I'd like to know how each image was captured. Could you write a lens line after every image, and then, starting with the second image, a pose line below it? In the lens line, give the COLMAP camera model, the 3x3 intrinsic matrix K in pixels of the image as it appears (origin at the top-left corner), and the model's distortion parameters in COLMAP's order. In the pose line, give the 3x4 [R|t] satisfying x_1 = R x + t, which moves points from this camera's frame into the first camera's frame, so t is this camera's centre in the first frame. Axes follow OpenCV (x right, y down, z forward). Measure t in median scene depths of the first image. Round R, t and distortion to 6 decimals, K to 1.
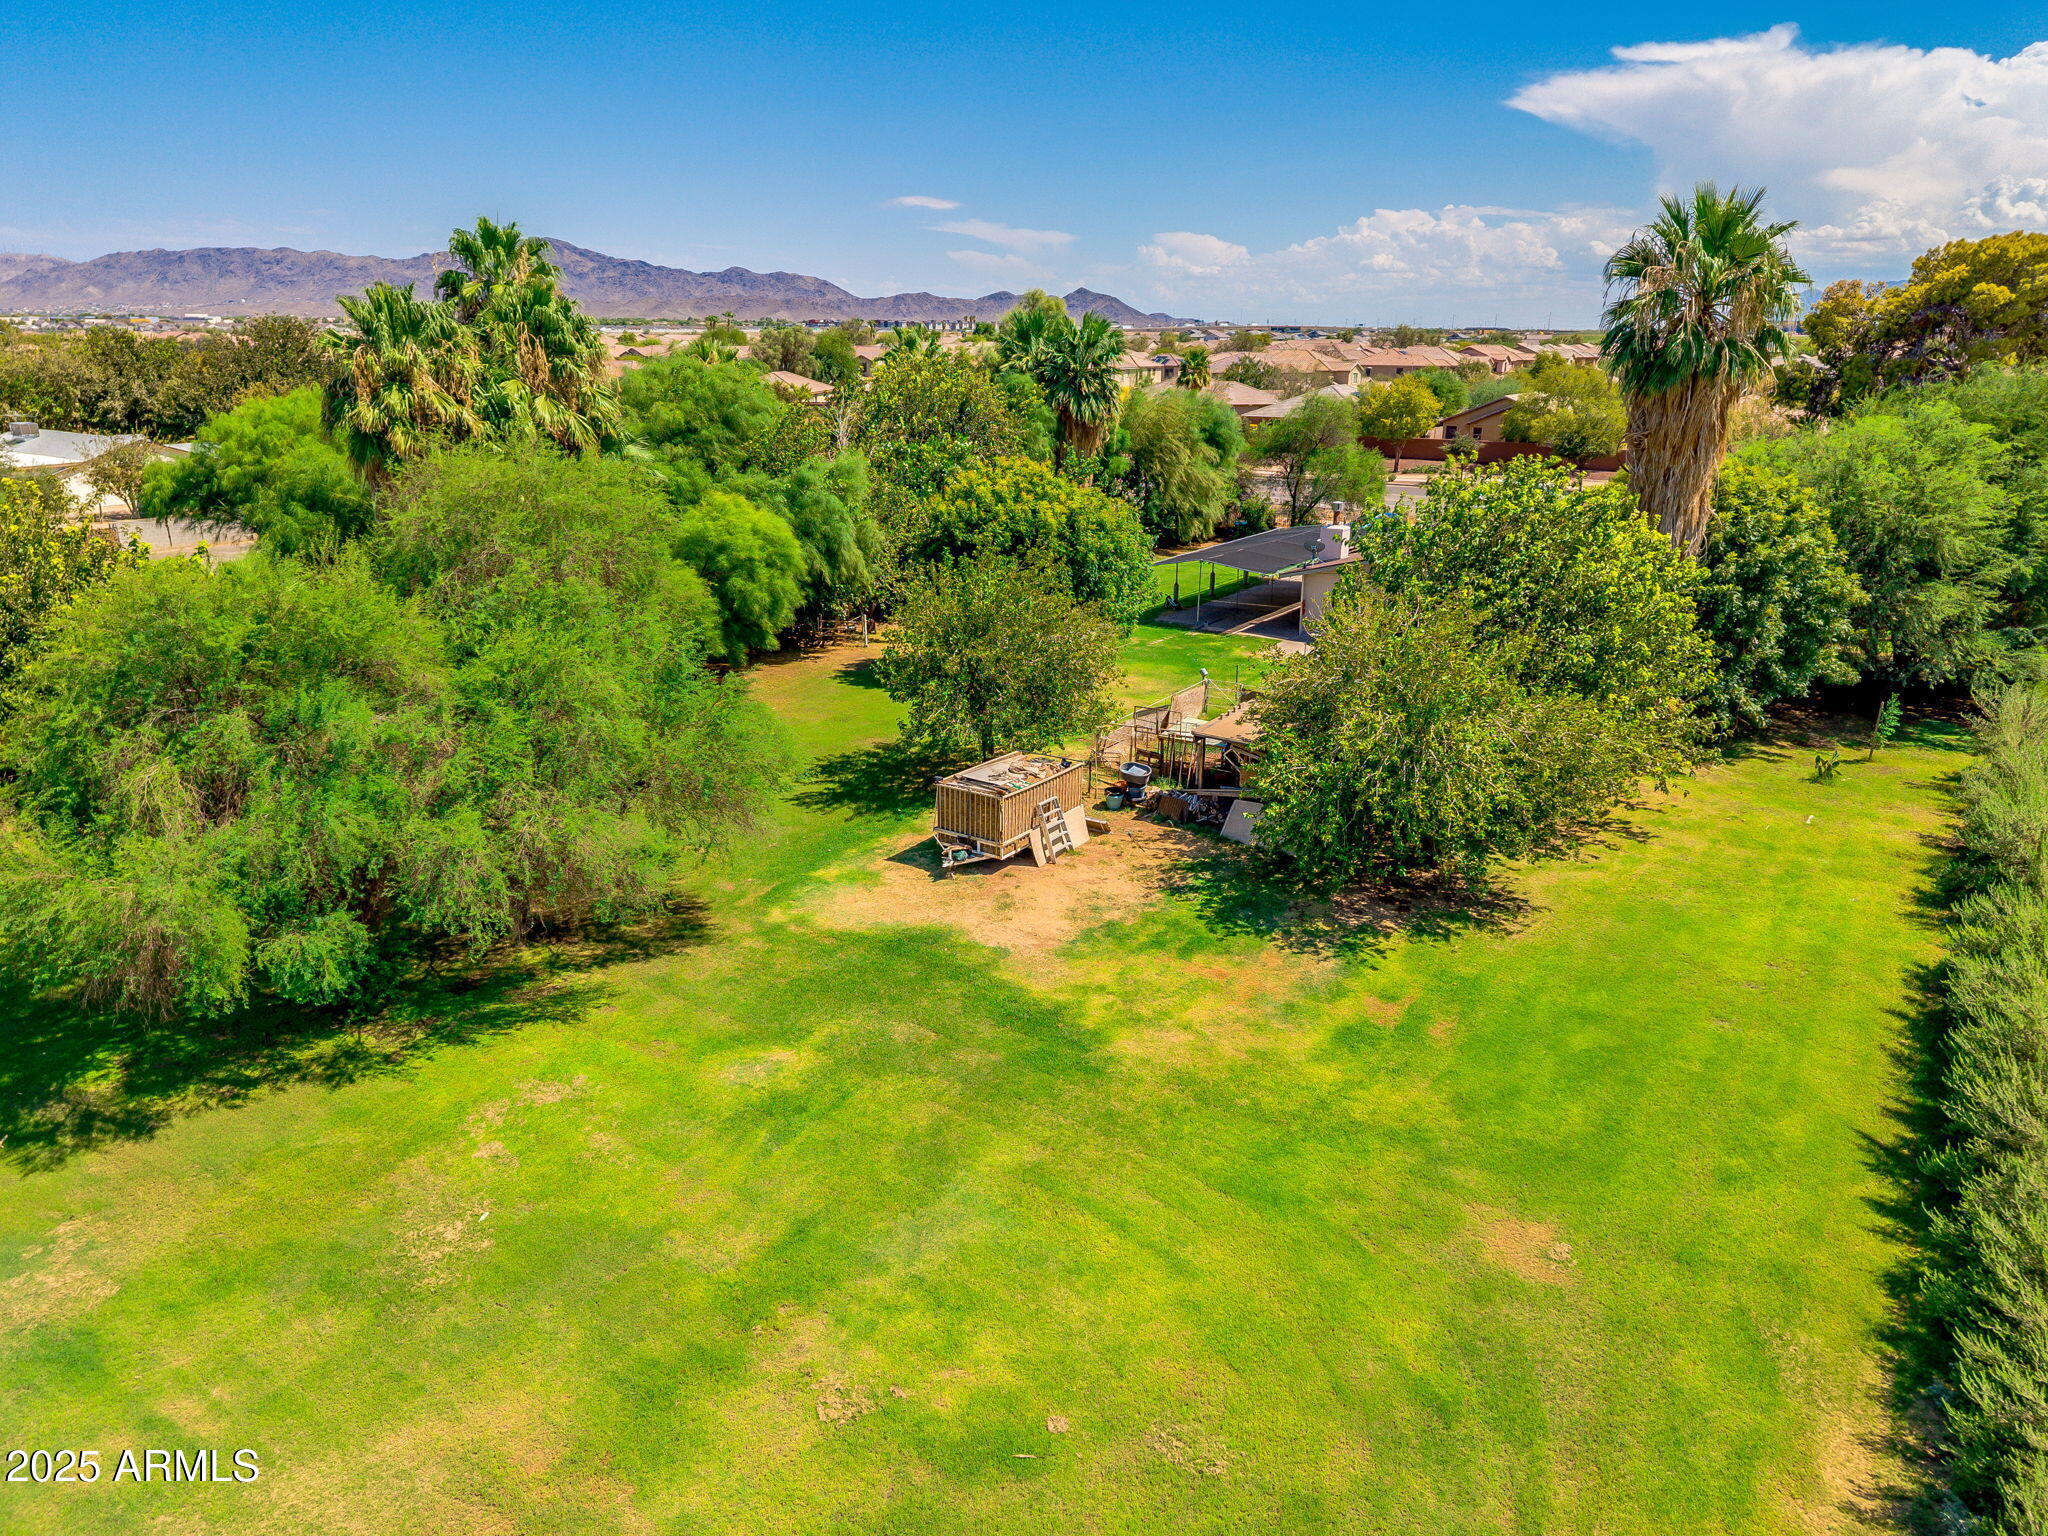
lens RADIAL K [[1368.1, 0, 1033.1], [0, 1368.1, 798.7], [0, 0, 1]] dist [0.023358, -0.021860]
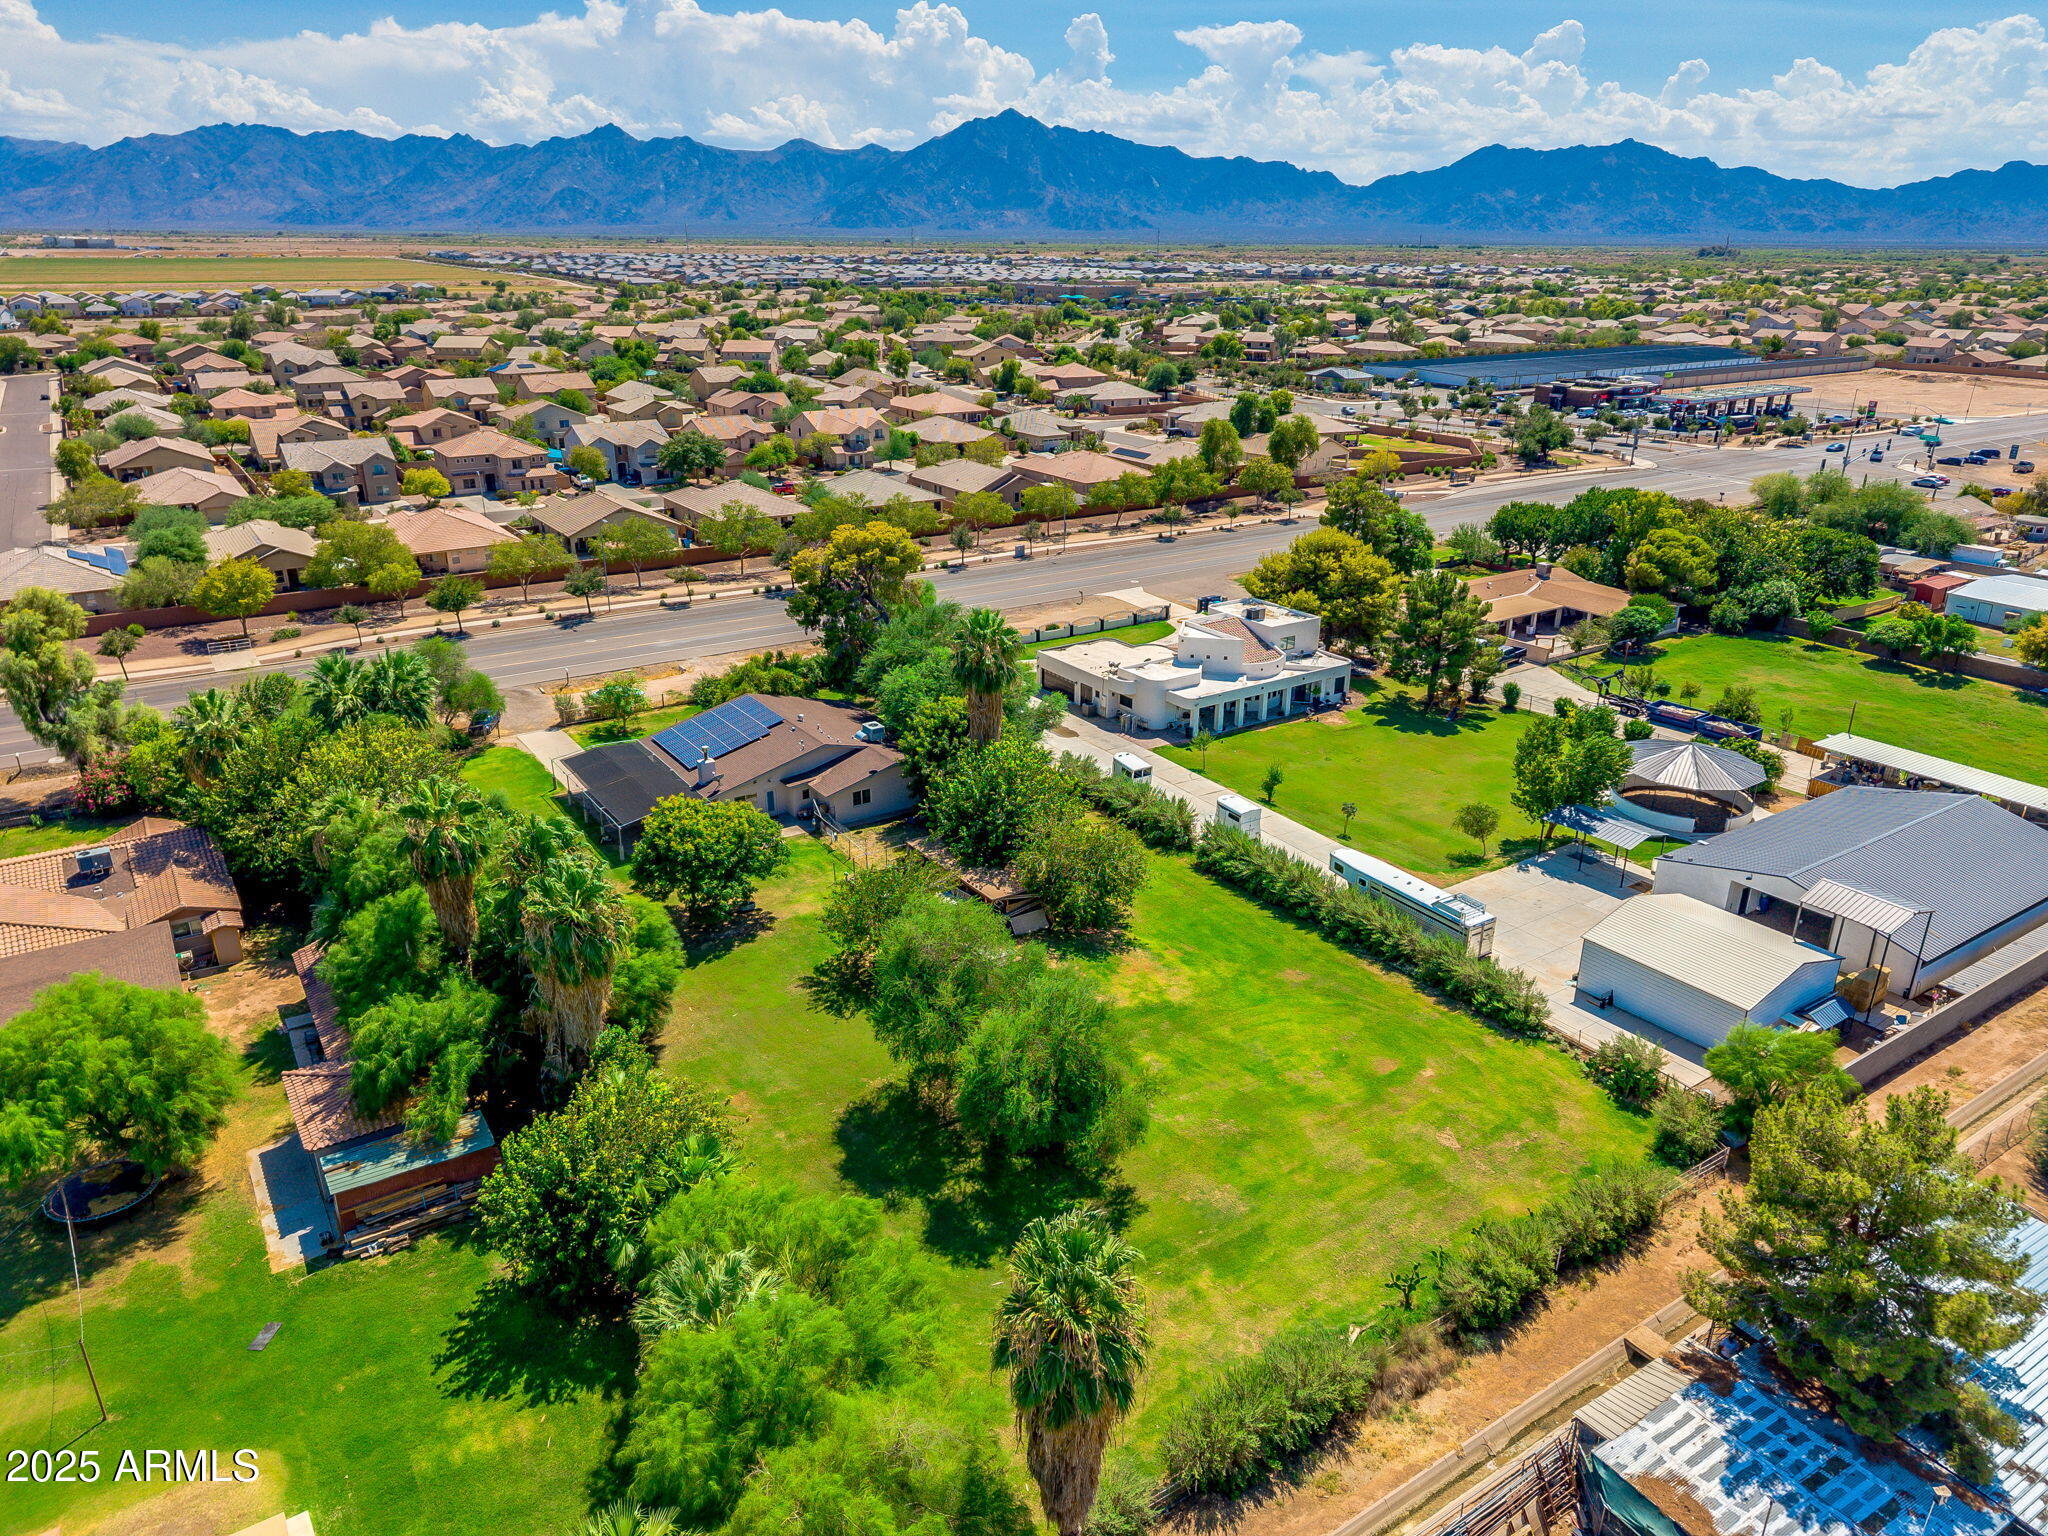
lens RADIAL K [[1368.1, 0, 1030.8], [0, 1368.1, 778.8], [0, 0, 1]] dist [0.023358, -0.021860]
pose [[0.373674, -0.342016, 0.862202, -1.518451], [0.292662, 0.925530, 0.240298, -0.663268], [-0.880180, 0.162541, 0.445942, -0.087499]]
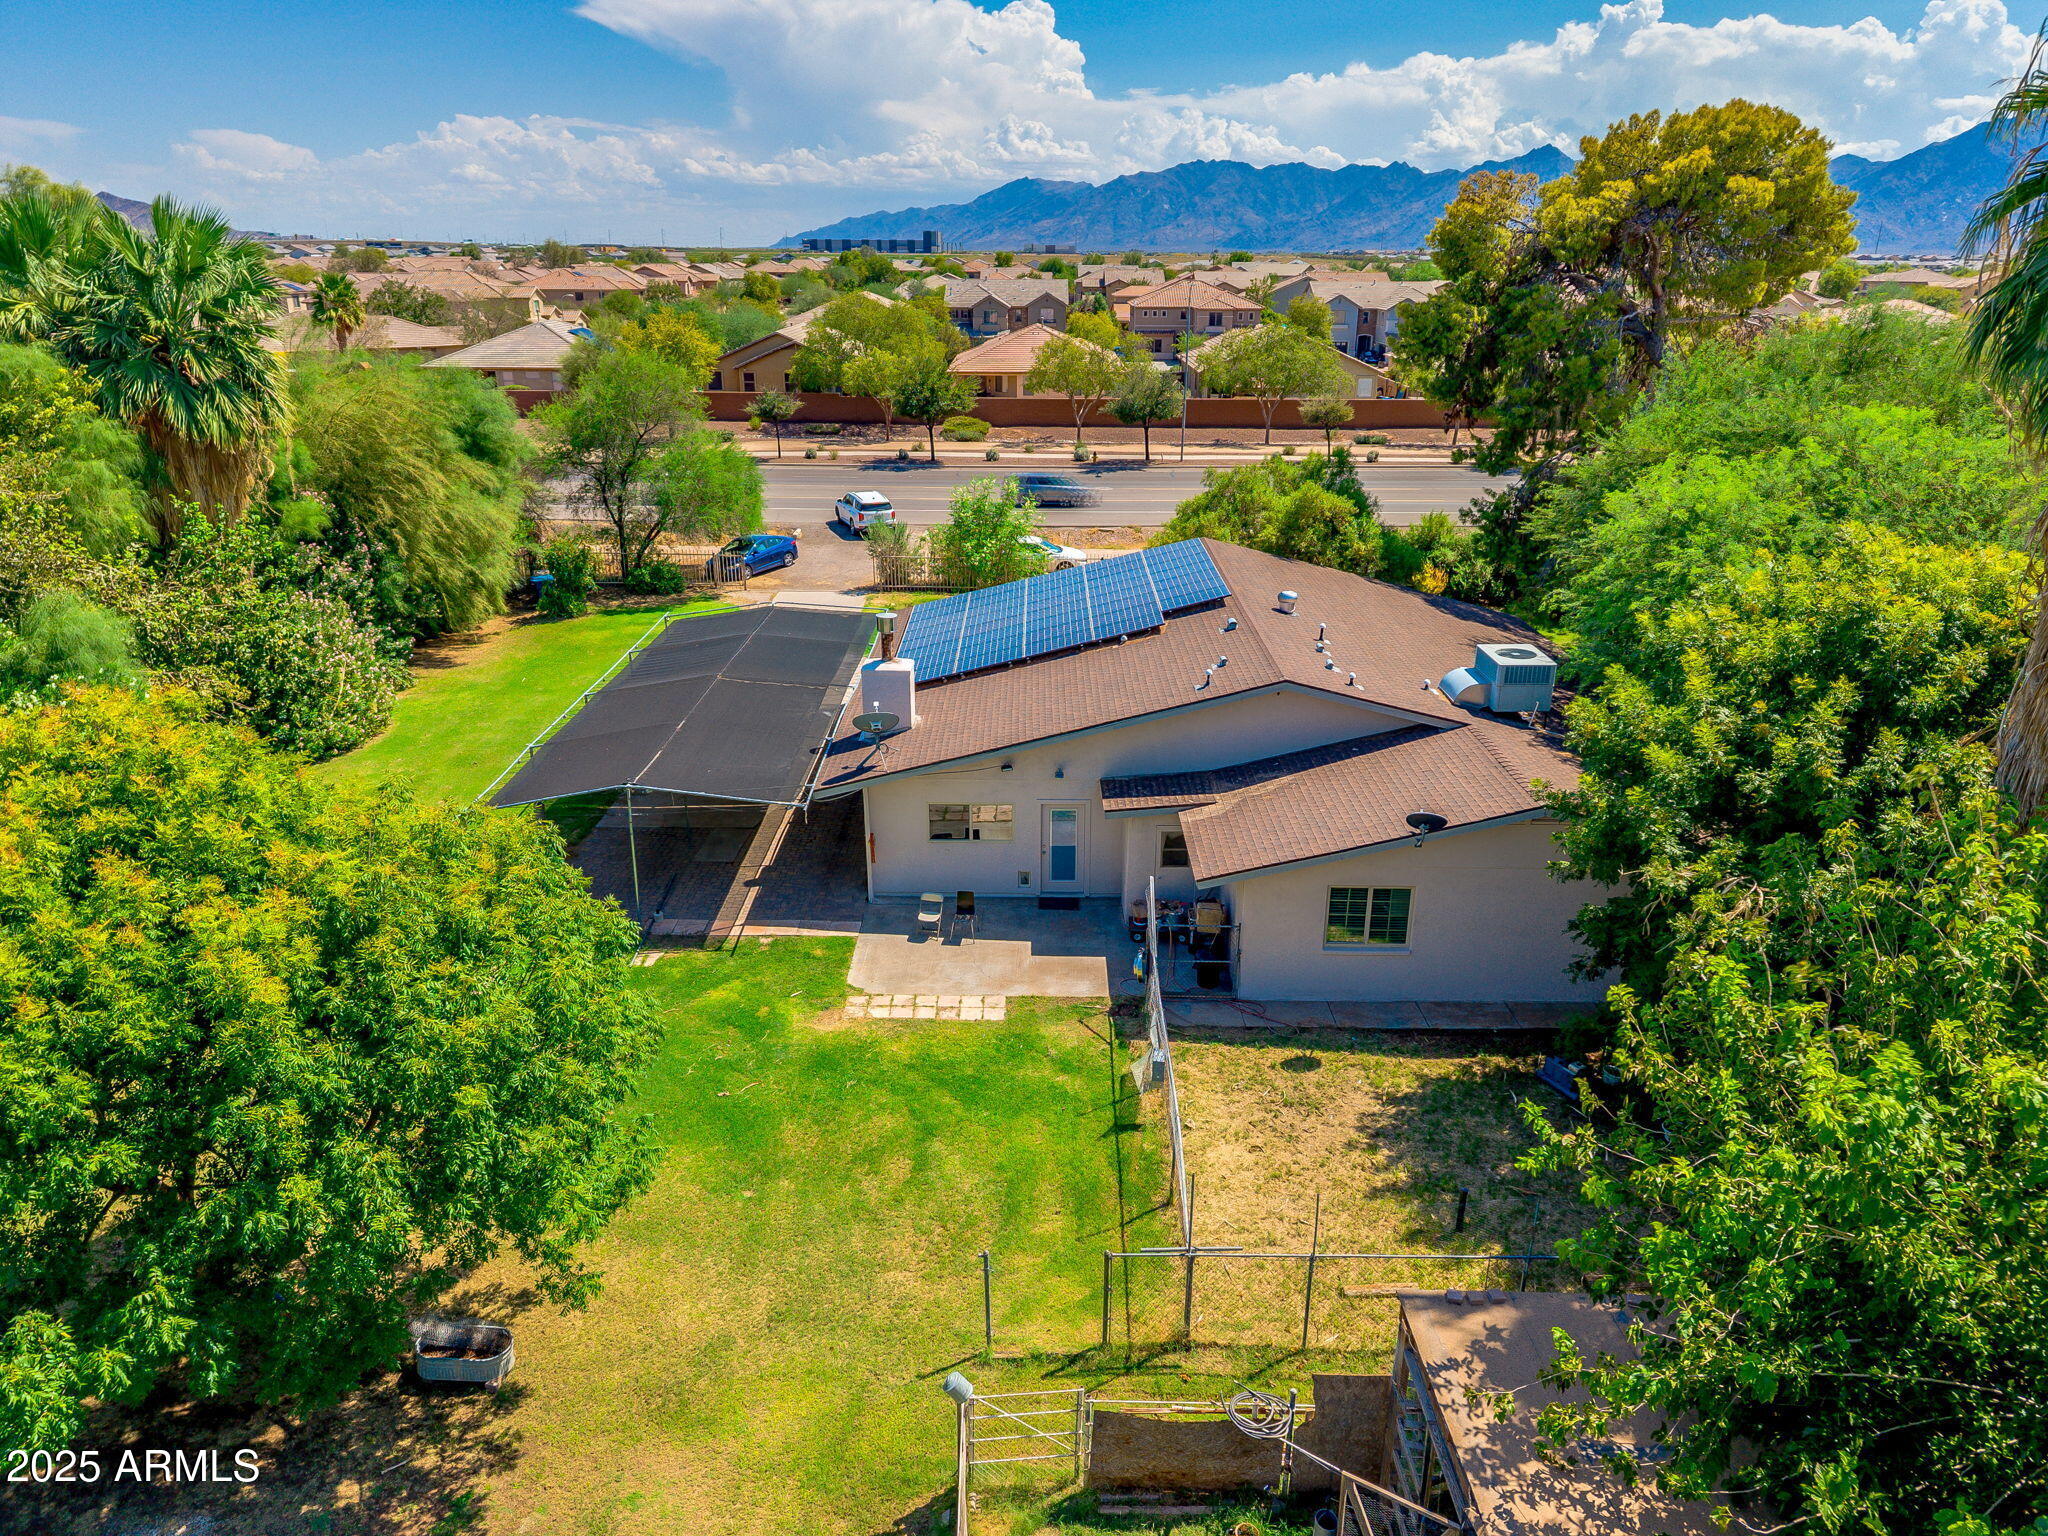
lens RADIAL K [[1368.1, 0, 1025.0], [0, 1368.1, 780.4], [0, 0, 1]] dist [0.023358, -0.021860]
pose [[0.834561, -0.197417, 0.514329, 0.010107], [0.175697, 0.980215, 0.091150, -0.280499], [-0.522148, 0.014295, 0.852735, 0.824173]]
